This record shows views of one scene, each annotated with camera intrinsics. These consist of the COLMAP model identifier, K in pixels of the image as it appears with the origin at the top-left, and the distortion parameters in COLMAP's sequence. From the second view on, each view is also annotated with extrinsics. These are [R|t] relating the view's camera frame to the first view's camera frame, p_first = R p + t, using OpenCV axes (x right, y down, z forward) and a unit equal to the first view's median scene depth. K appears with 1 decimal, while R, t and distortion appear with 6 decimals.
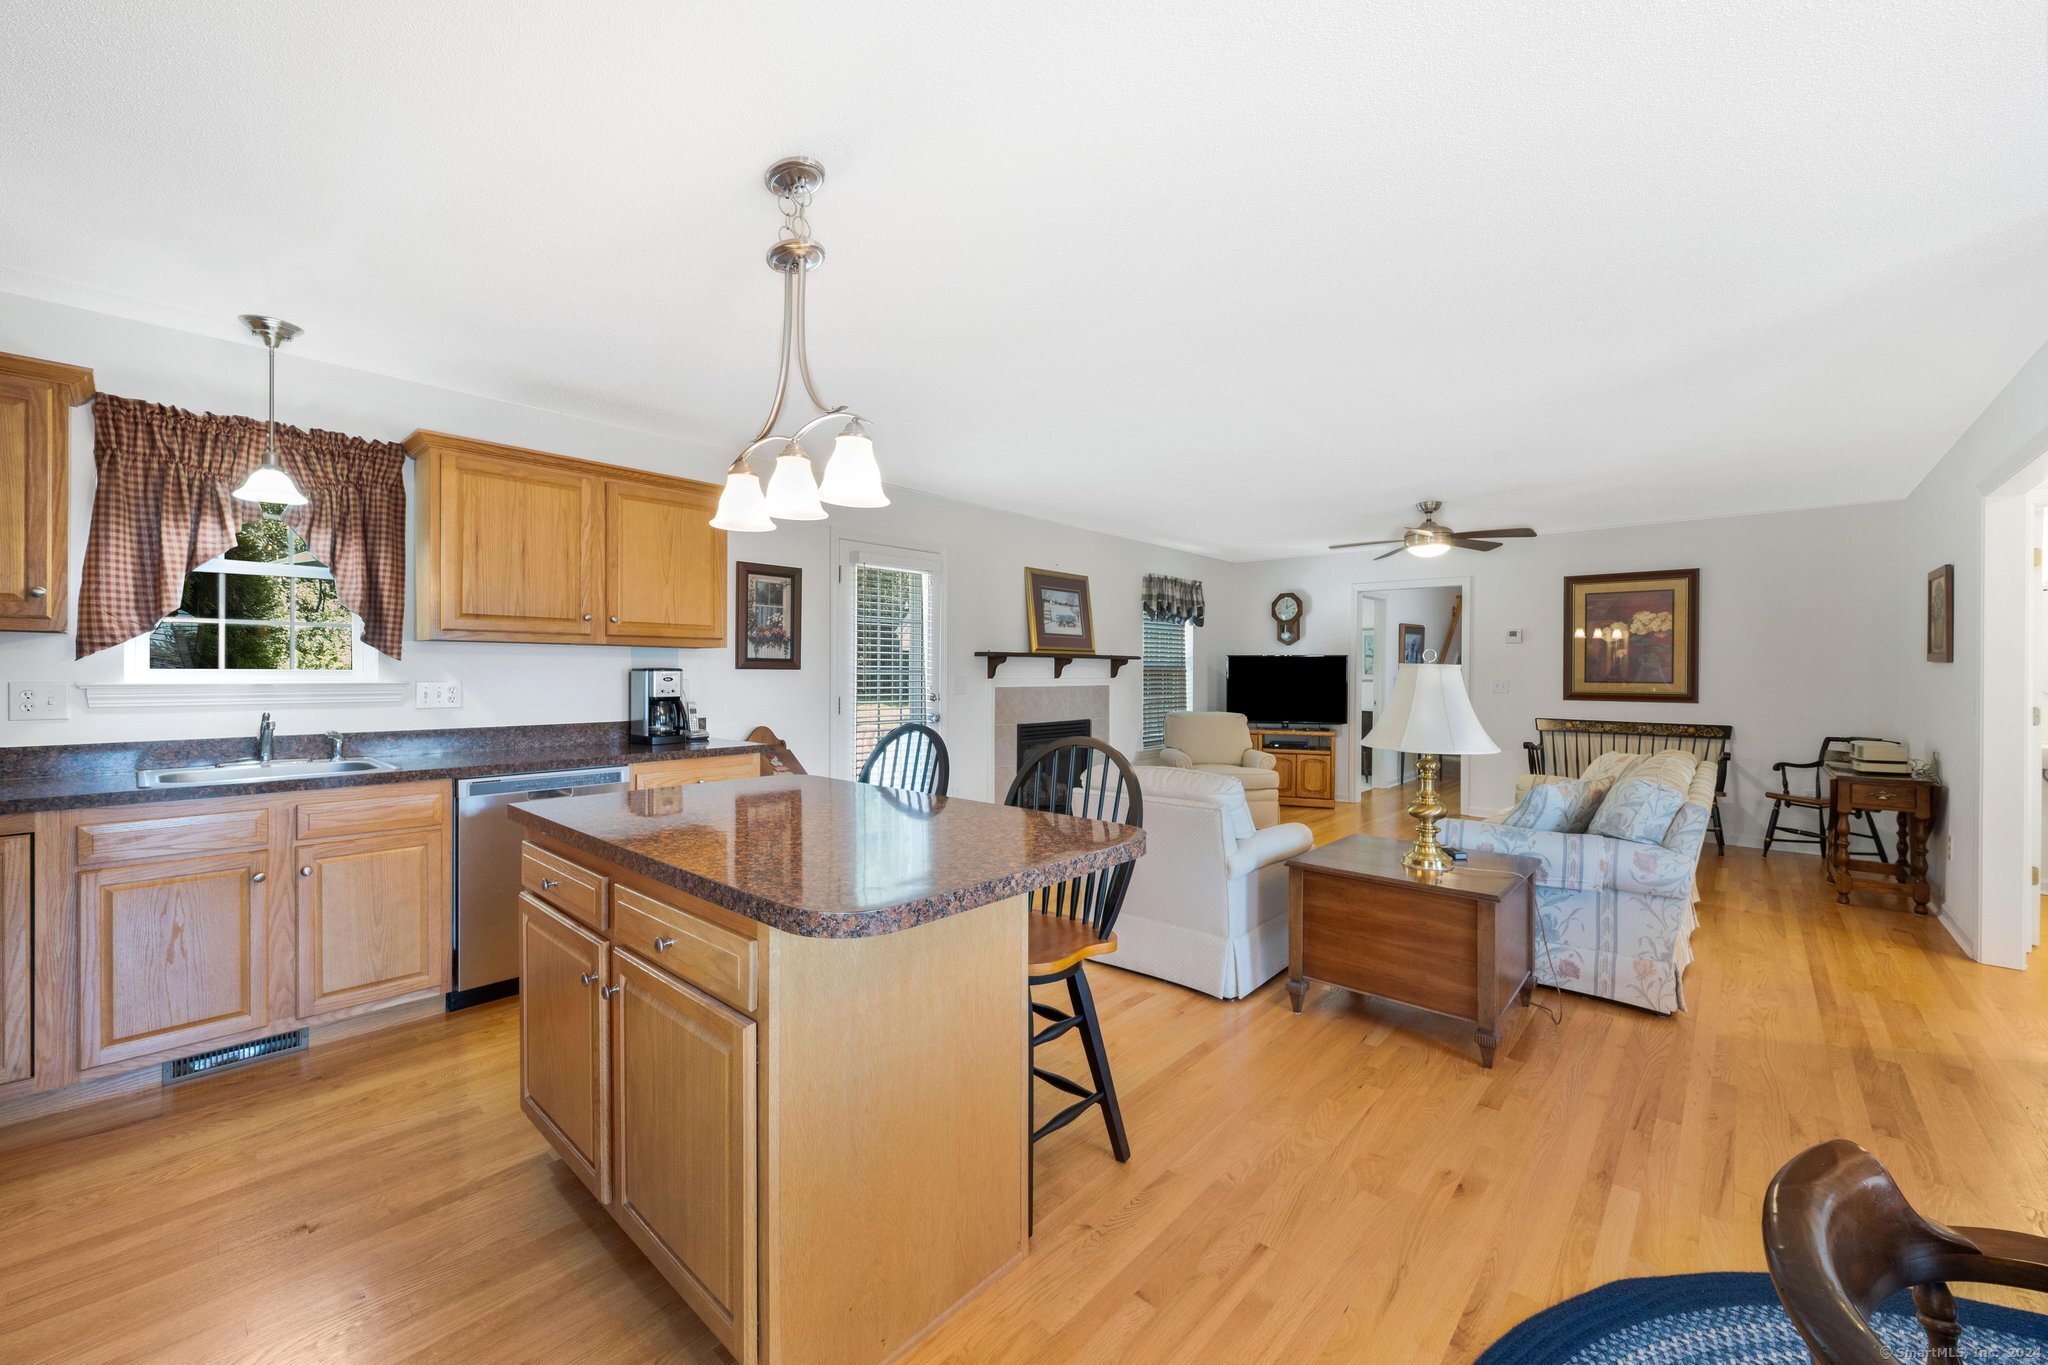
lens RADIAL K [[803.5, 0, 1029.0], [0, 803.5, 677.6], [0, 0, 1]] dist [-0.002668, -0.000349]
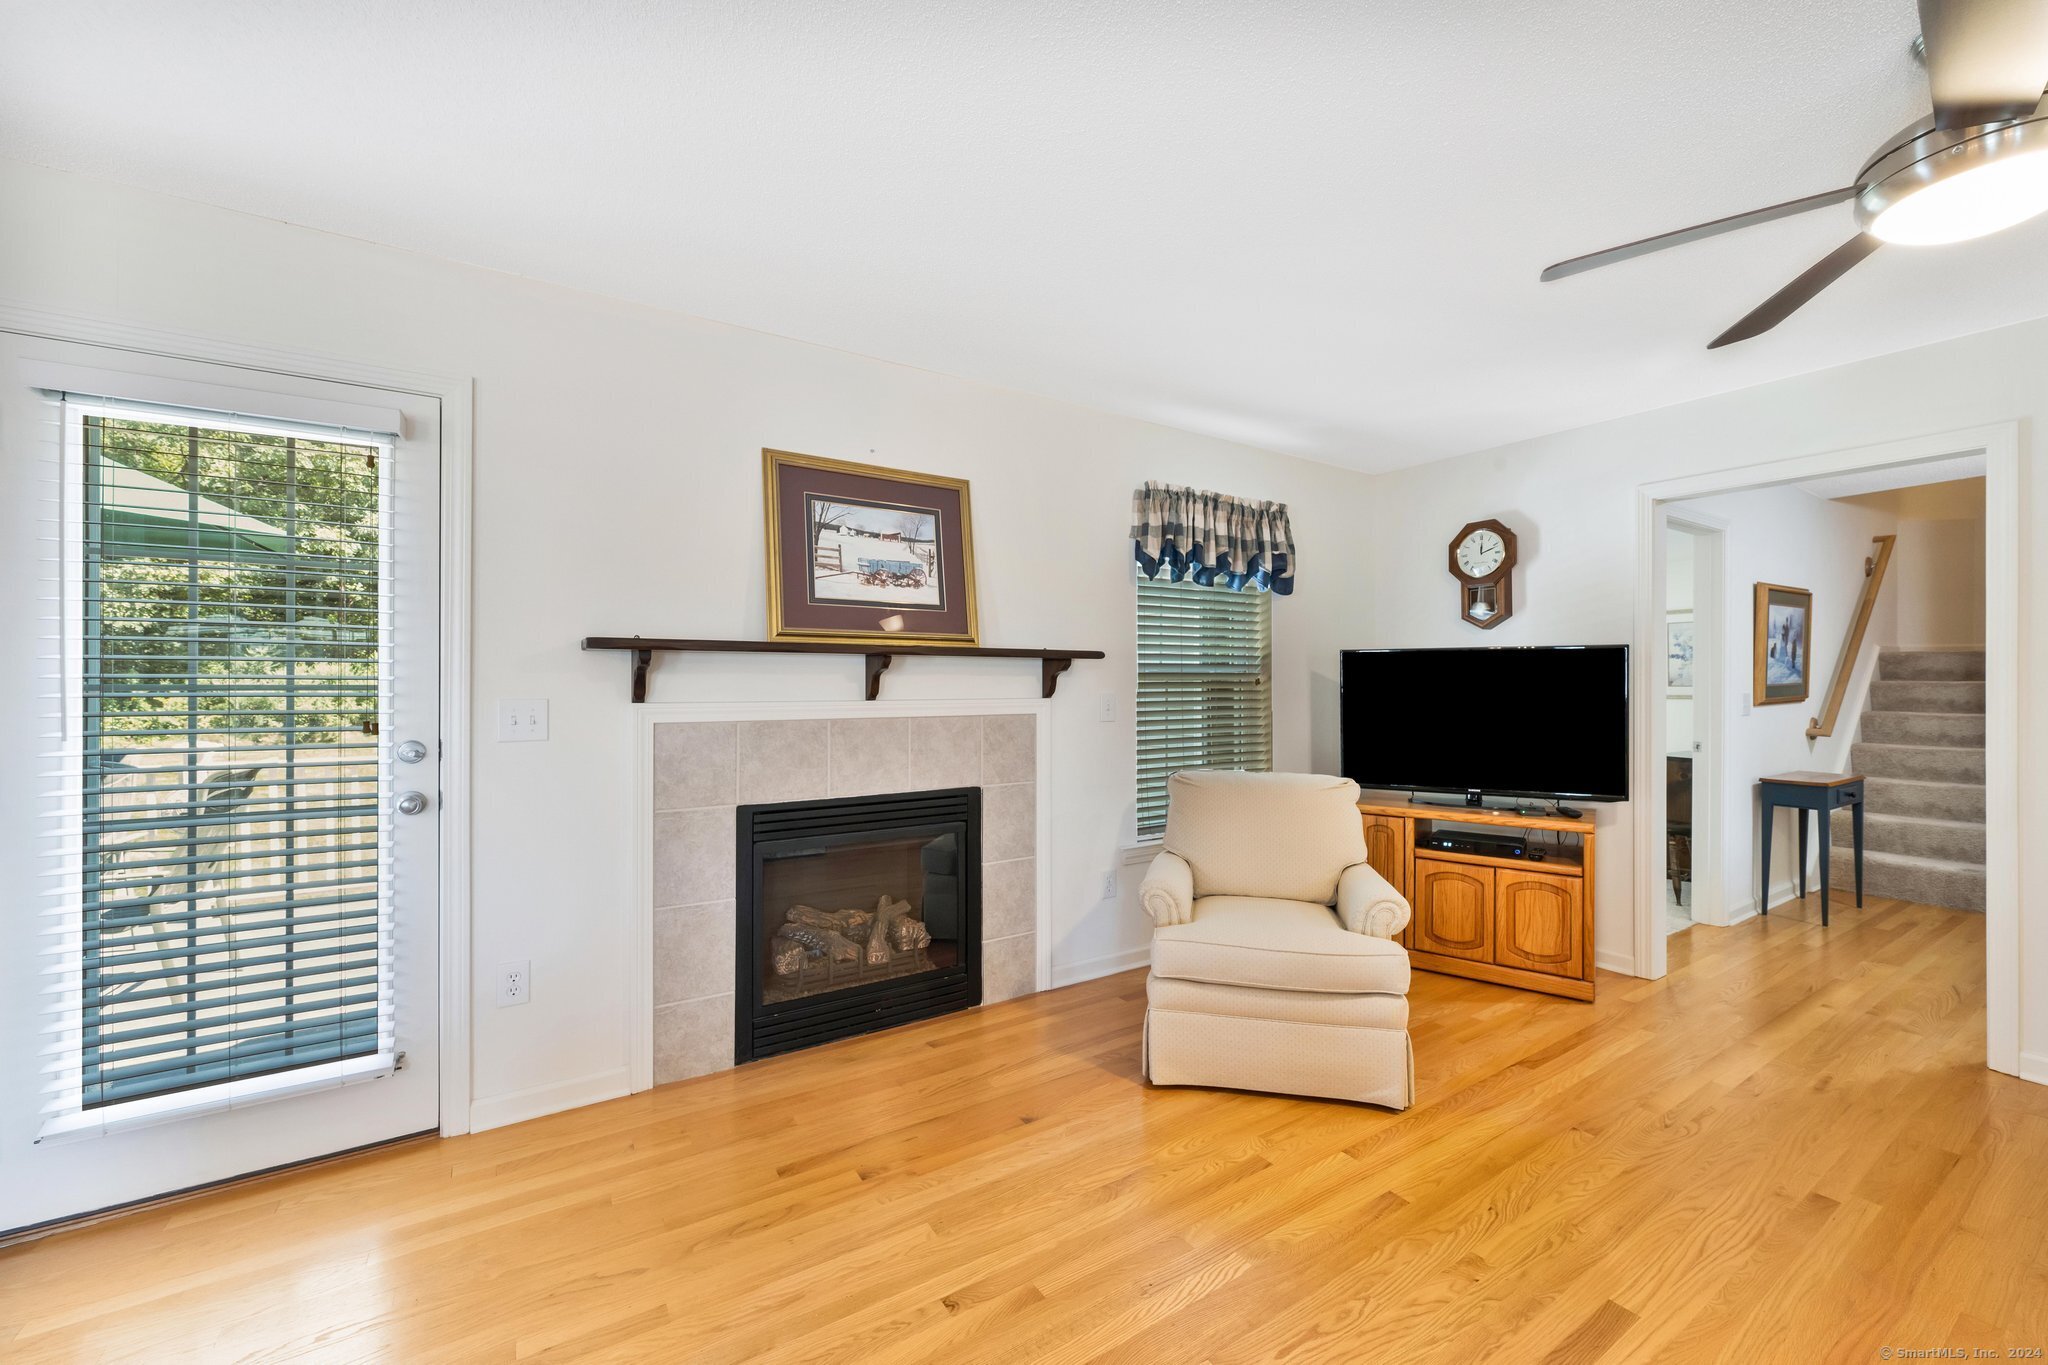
lens RADIAL K [[803.5, 0, 1015.1], [0, 803.5, 680.9], [0, 0, 1]] dist [-0.002668, -0.000349]
pose [[0.959819, -0.005351, -0.280569, 0.204382], [0.001914, 0.999920, -0.012520, -0.003581], [0.280613, 0.011480, 0.959752, 0.501104]]
